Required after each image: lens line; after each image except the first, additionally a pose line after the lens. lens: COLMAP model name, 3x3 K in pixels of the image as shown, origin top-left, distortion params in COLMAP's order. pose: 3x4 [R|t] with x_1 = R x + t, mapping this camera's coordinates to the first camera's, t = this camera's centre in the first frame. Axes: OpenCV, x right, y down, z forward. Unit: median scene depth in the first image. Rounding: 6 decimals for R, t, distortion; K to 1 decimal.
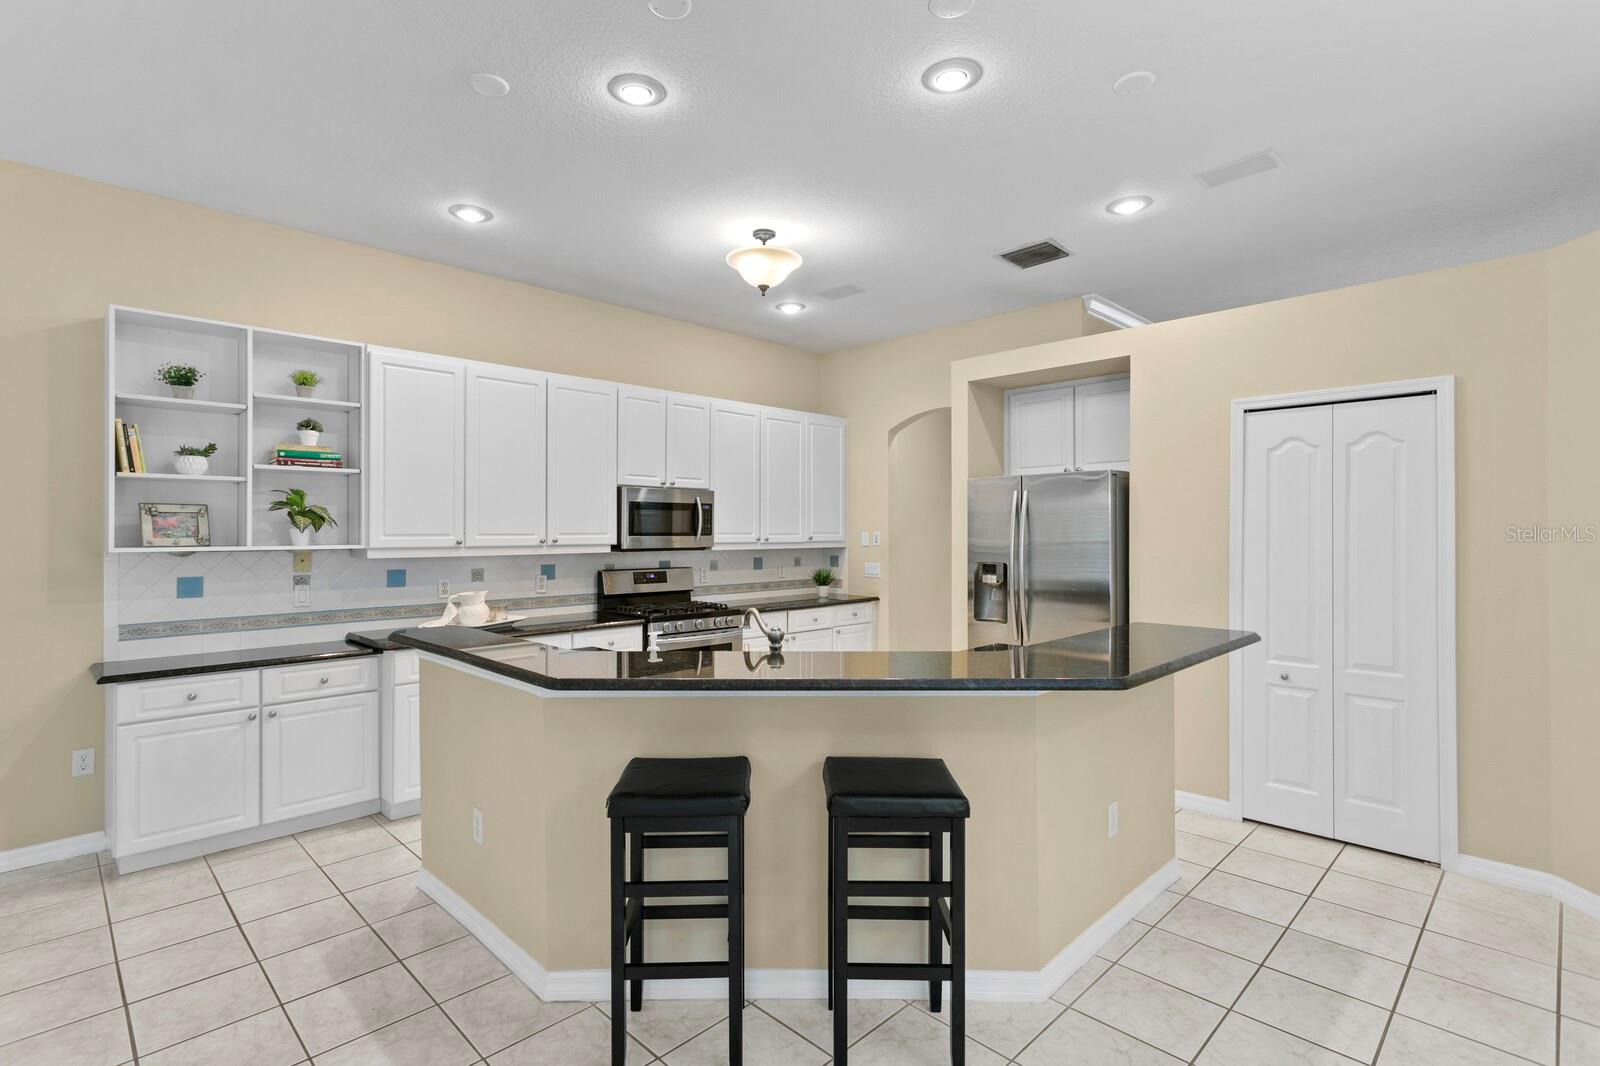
lens RADIAL K [[763.2, 0, 795.3], [0, 763.2, 527.6], [0, 0, 1]] dist [0.004968, 0.000660]
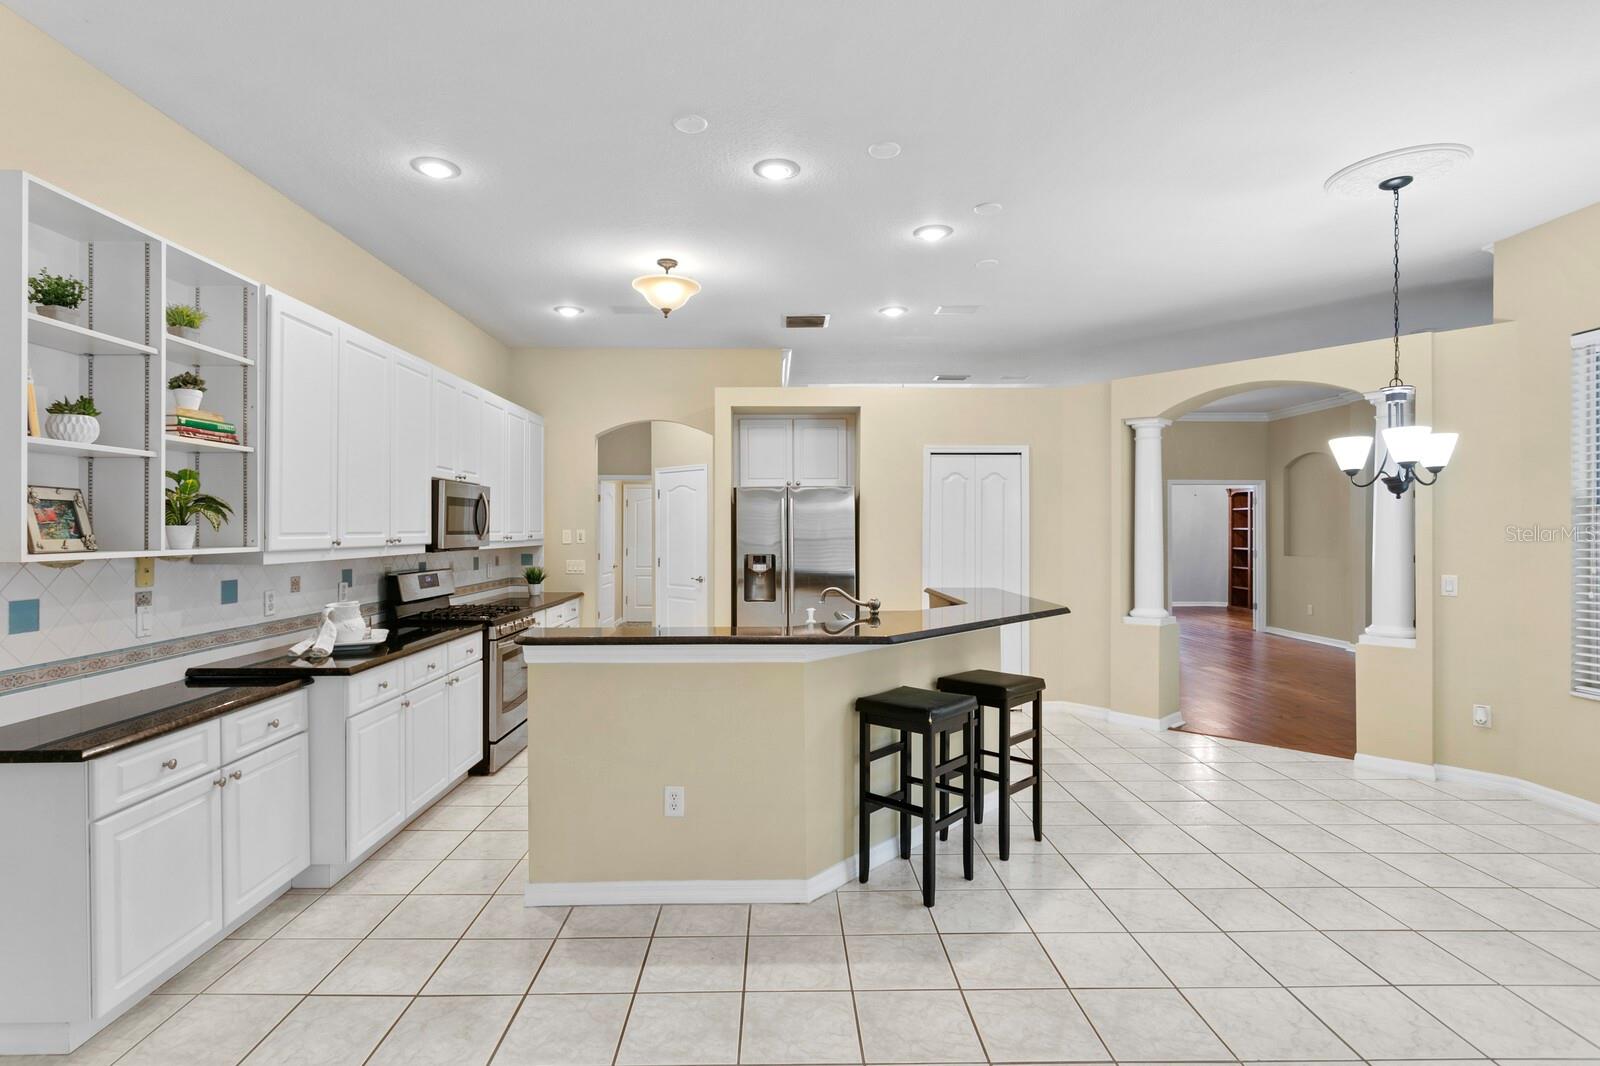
lens RADIAL K [[793.3, 0, 778.1], [0, 793.3, 528.2], [0, 0, 1]] dist [-0.005361, 0.002097]
pose [[0.695395, 0.001594, 0.718626, -0.773750], [-0.003361, 0.999994, 0.001034, 0.001310], [-0.718620, -0.003134, 0.695396, 0.078890]]
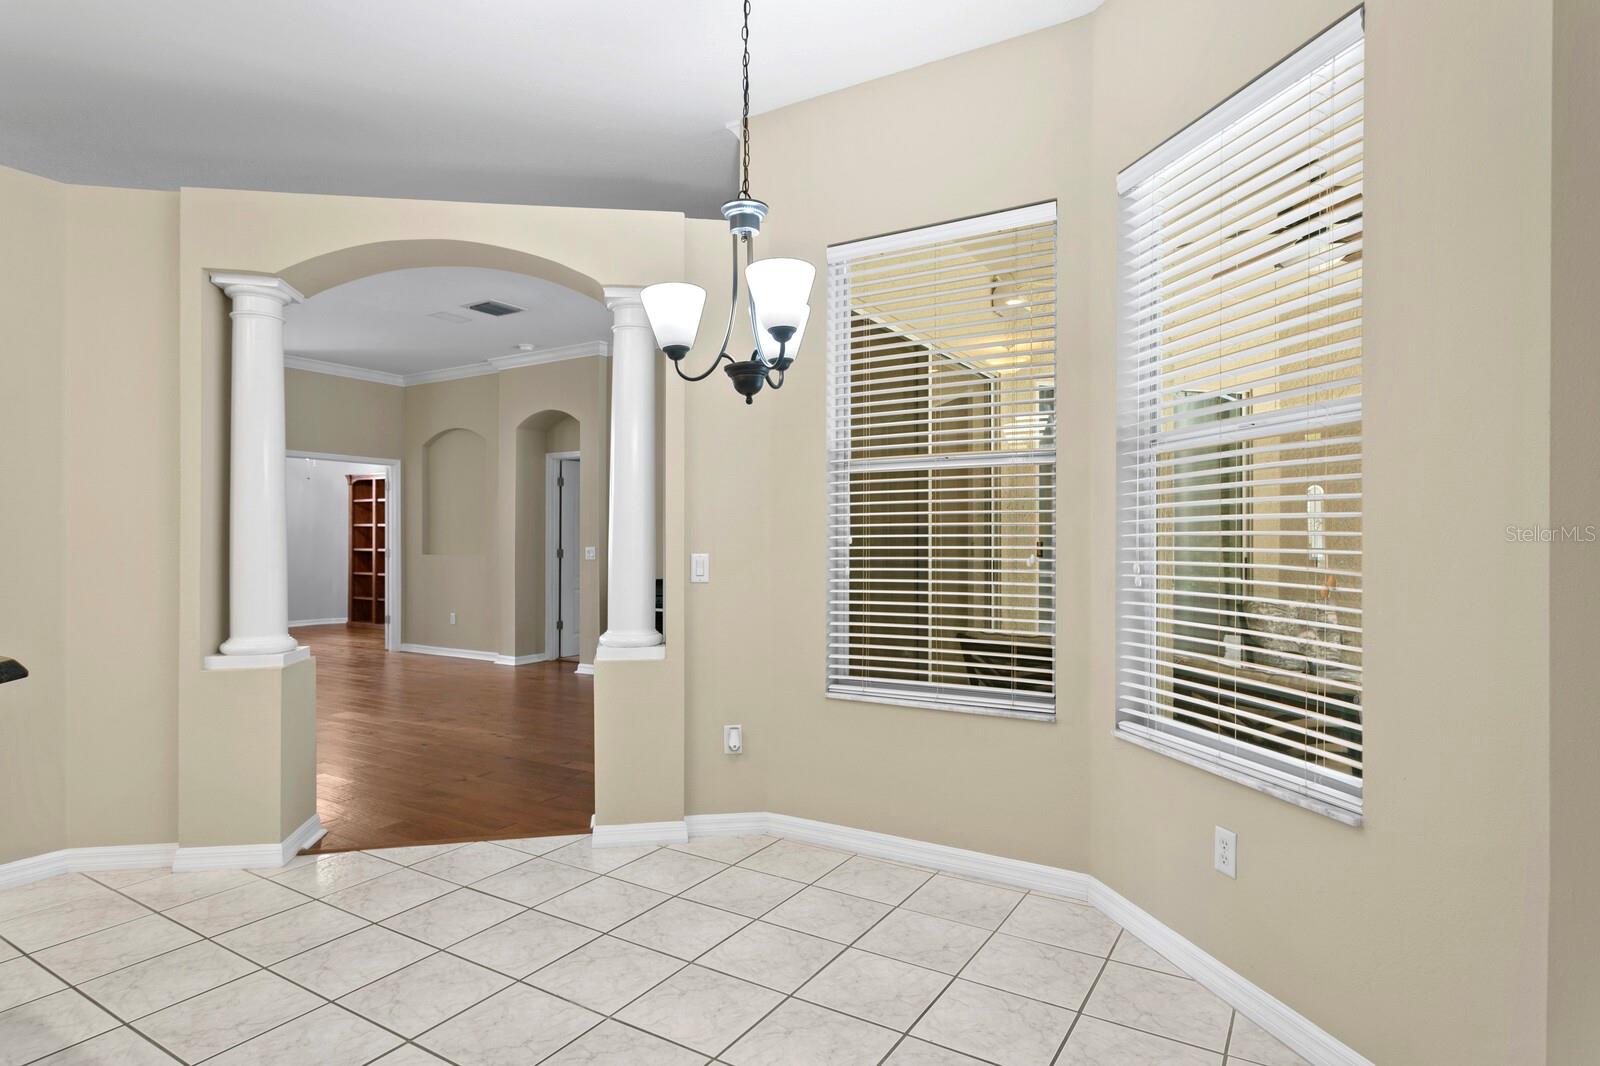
lens RADIAL K [[872.1, 0, 795.3], [0, 872.1, 542.7], [0, 0, 1]] dist [-0.011146, 0.001301]
pose [[-0.239893, -0.001791, 0.970798, -0.192121], [-0.005759, 0.999983, 0.000421, 0.054500], [-0.970782, -0.005490, -0.239900, 0.300484]]
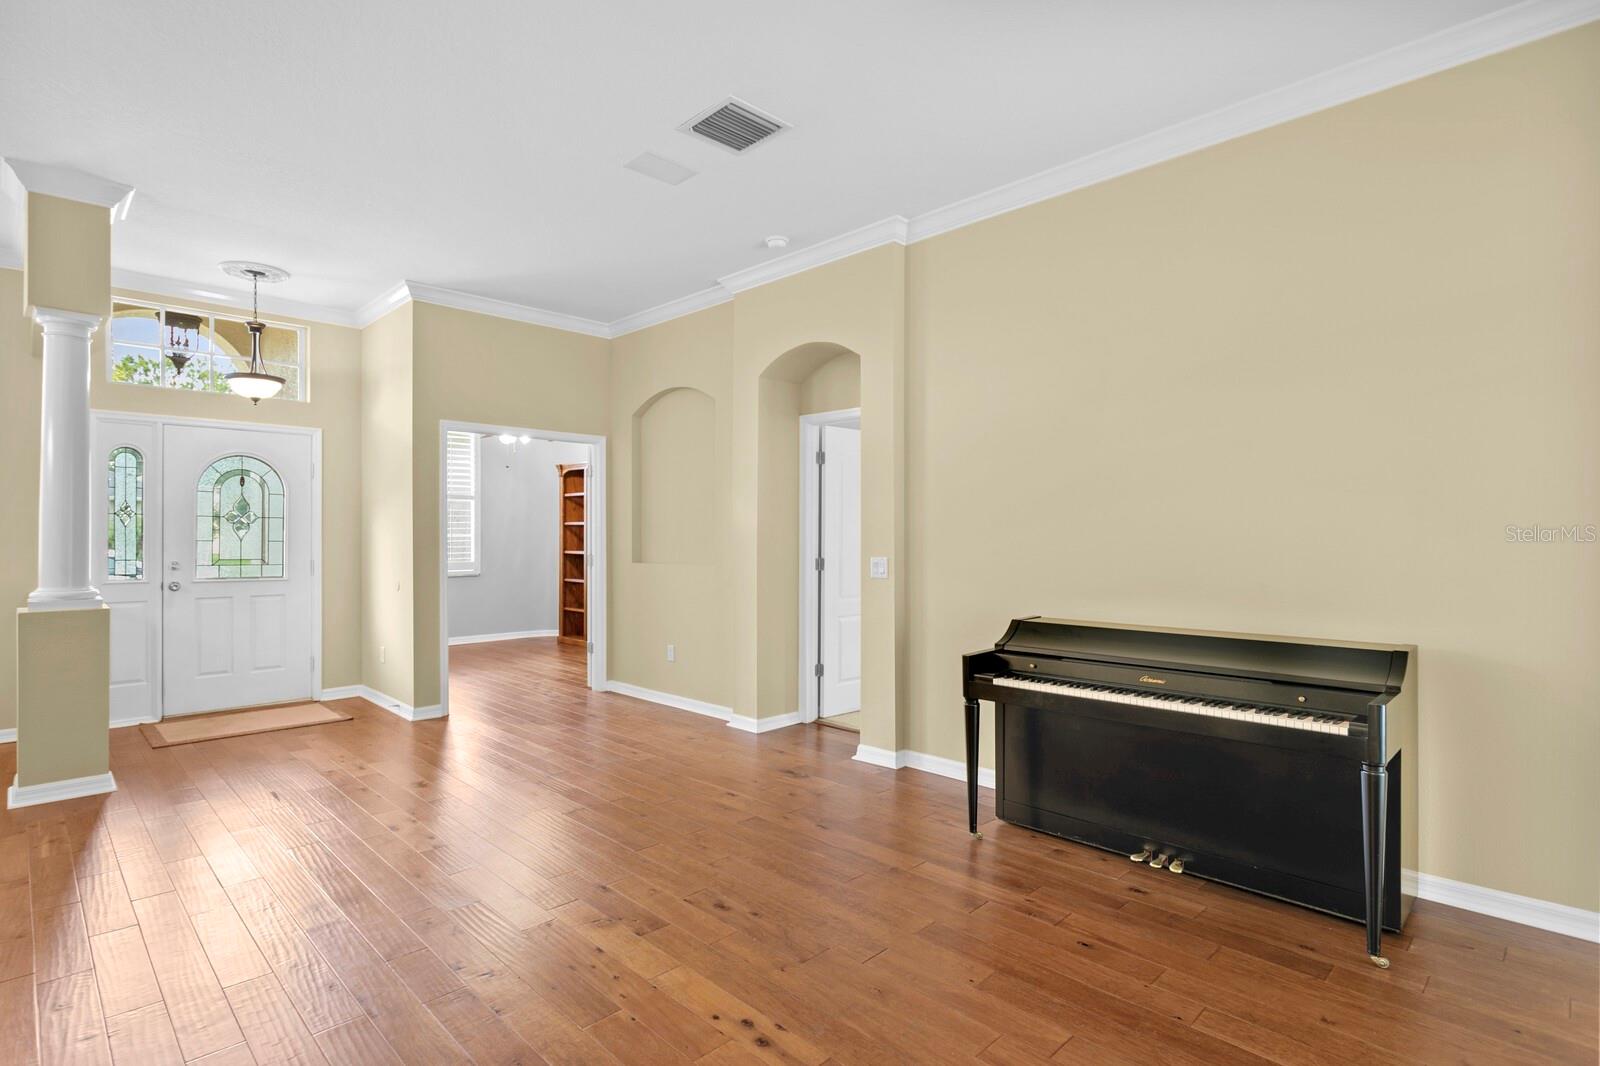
lens RADIAL K [[793.3, 0, 785.7], [0, 793.3, 535.2], [0, 0, 1]] dist [-0.005361, 0.002097]
pose [[-0.002618, 0.000453, 0.999996, 0.795981], [-0.003909, 0.999992, -0.000463, 0.036784], [-0.999989, -0.003910, -0.002616, 0.418425]]
